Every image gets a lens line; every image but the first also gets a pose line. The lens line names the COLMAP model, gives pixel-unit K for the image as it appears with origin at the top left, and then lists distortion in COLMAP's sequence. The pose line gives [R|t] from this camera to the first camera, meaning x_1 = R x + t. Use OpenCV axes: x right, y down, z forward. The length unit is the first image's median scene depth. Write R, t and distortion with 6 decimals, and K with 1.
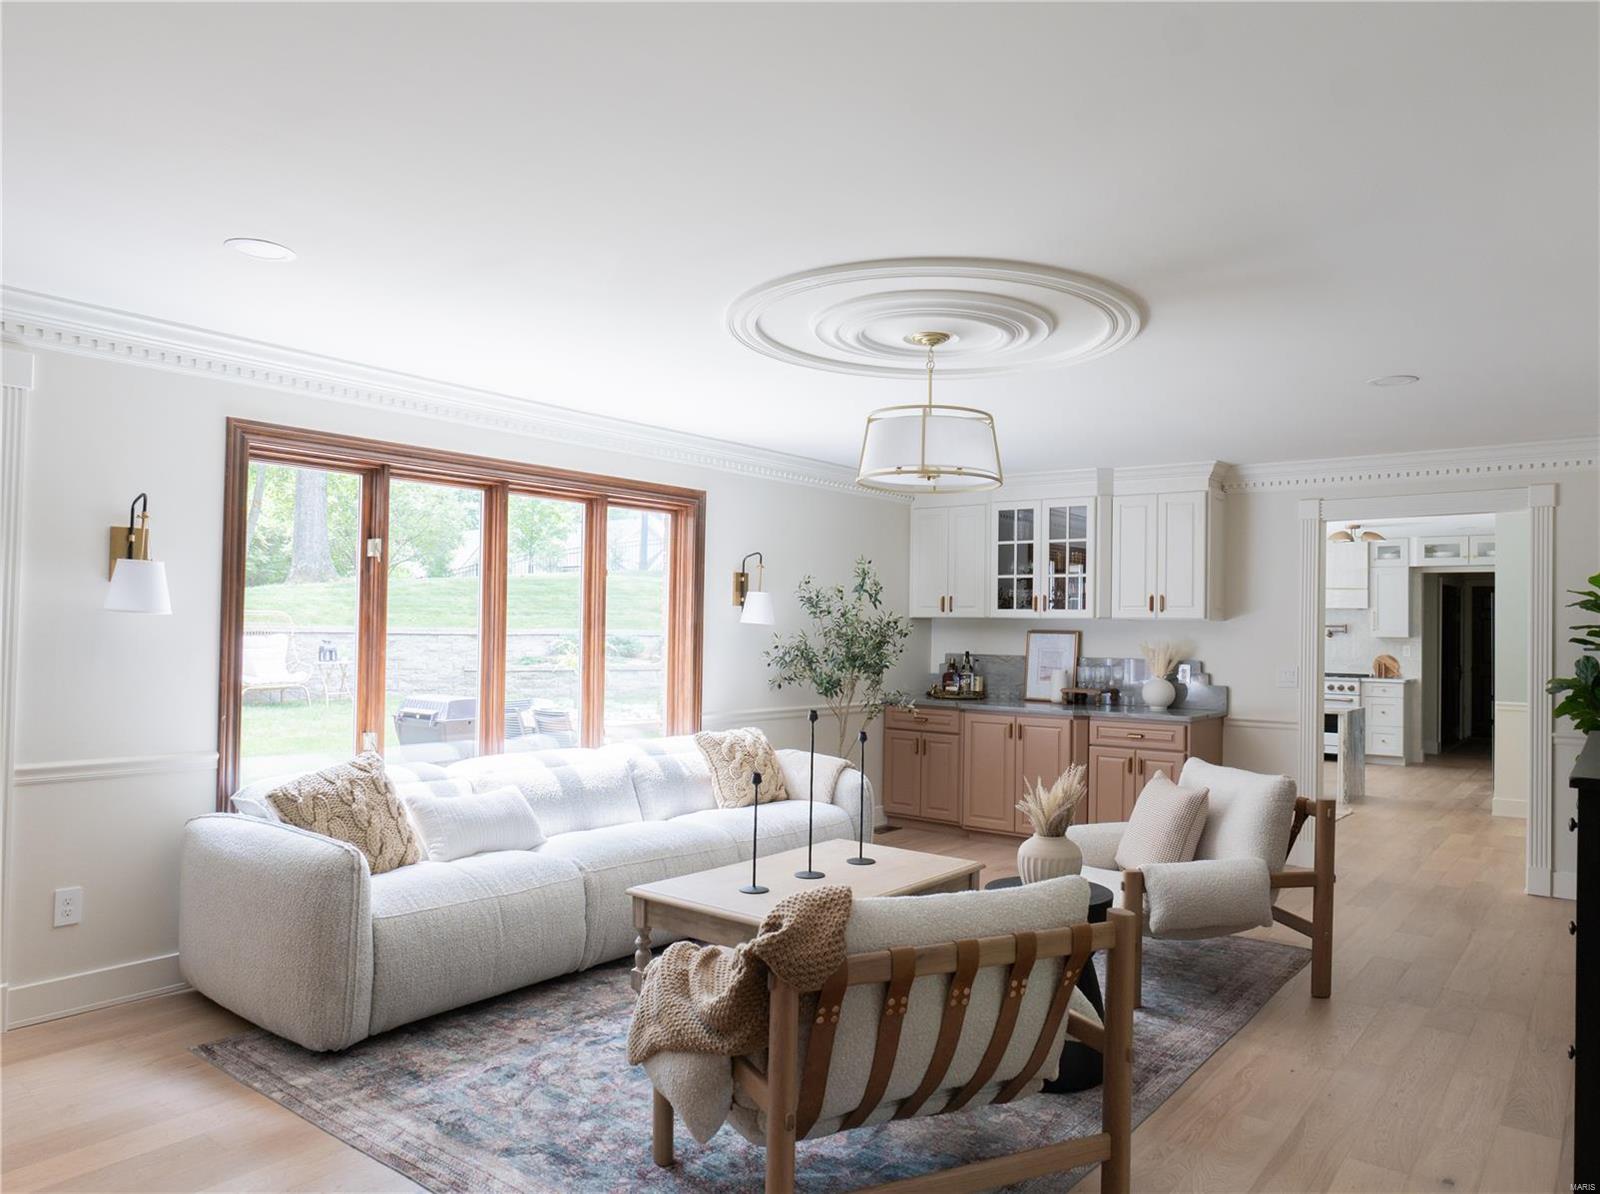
lens RADIAL K [[1134.8, 0, 800.0], [0, 1134.8, 597.0], [0, 0, 1]] dist [-0.025110, 0.003317]
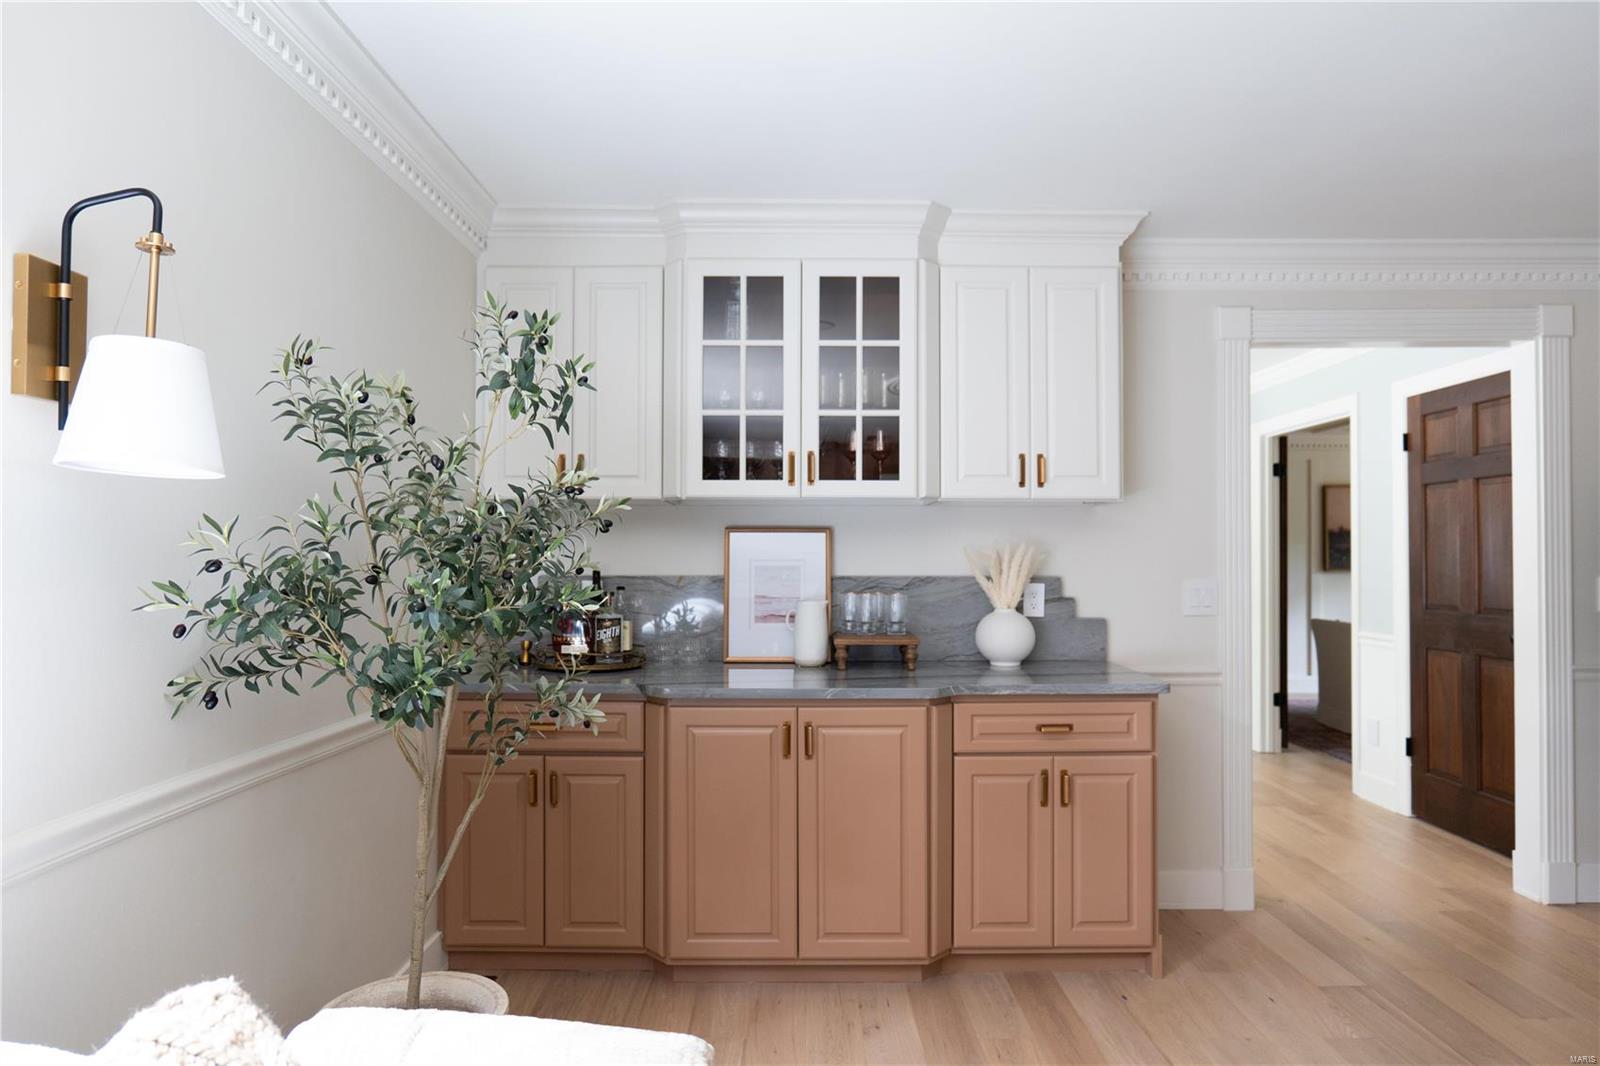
lens RADIAL K [[965.8, 0, 803.4], [0, 965.8, 541.8], [0, 0, 1]] dist [-0.003633, 0.000997]
pose [[0.775682, -0.004301, 0.631109, -0.054822], [-0.004821, 0.999907, 0.012740, 0.033194], [-0.631105, -0.012924, 0.775590, 0.694643]]
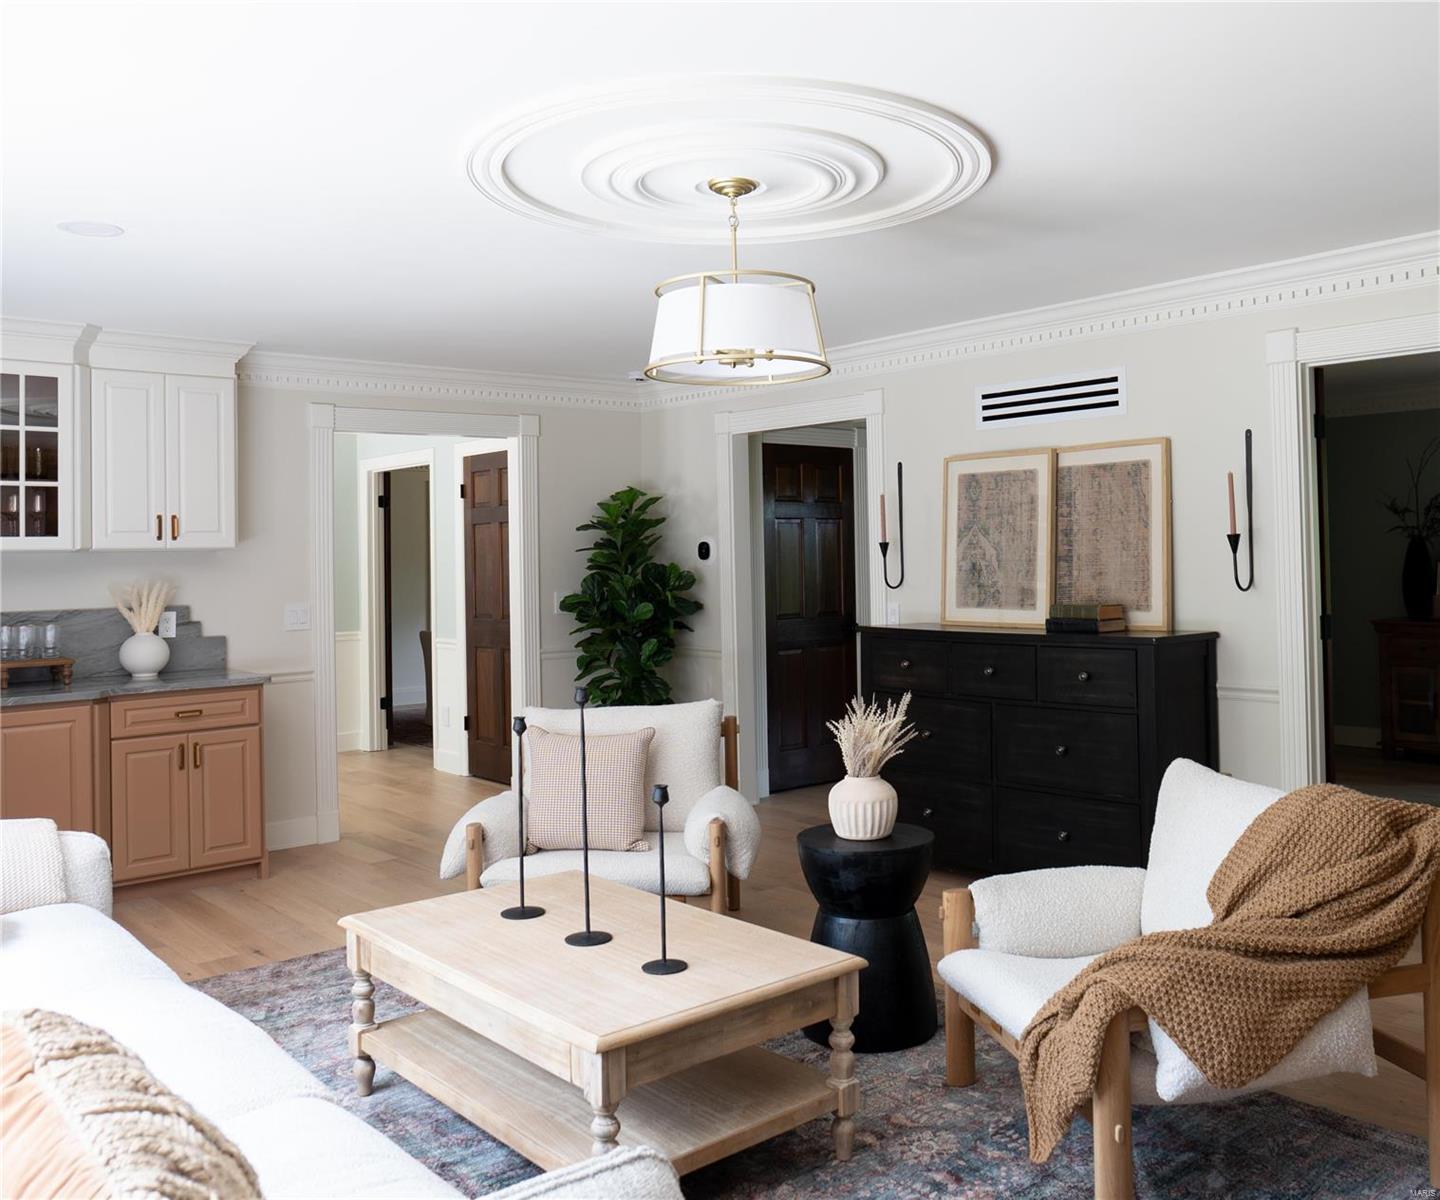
lens RADIAL K [[1306.0, 0, 875.7], [0, 1306.0, 516.2], [0, 0, 1]] dist [-0.091043, 0.060739]
pose [[0.113935, 0.011229, 0.993425, -0.423429], [-0.000846, 0.999937, -0.011205, 0.007079], [-0.993488, 0.000436, 0.113937, 0.451030]]
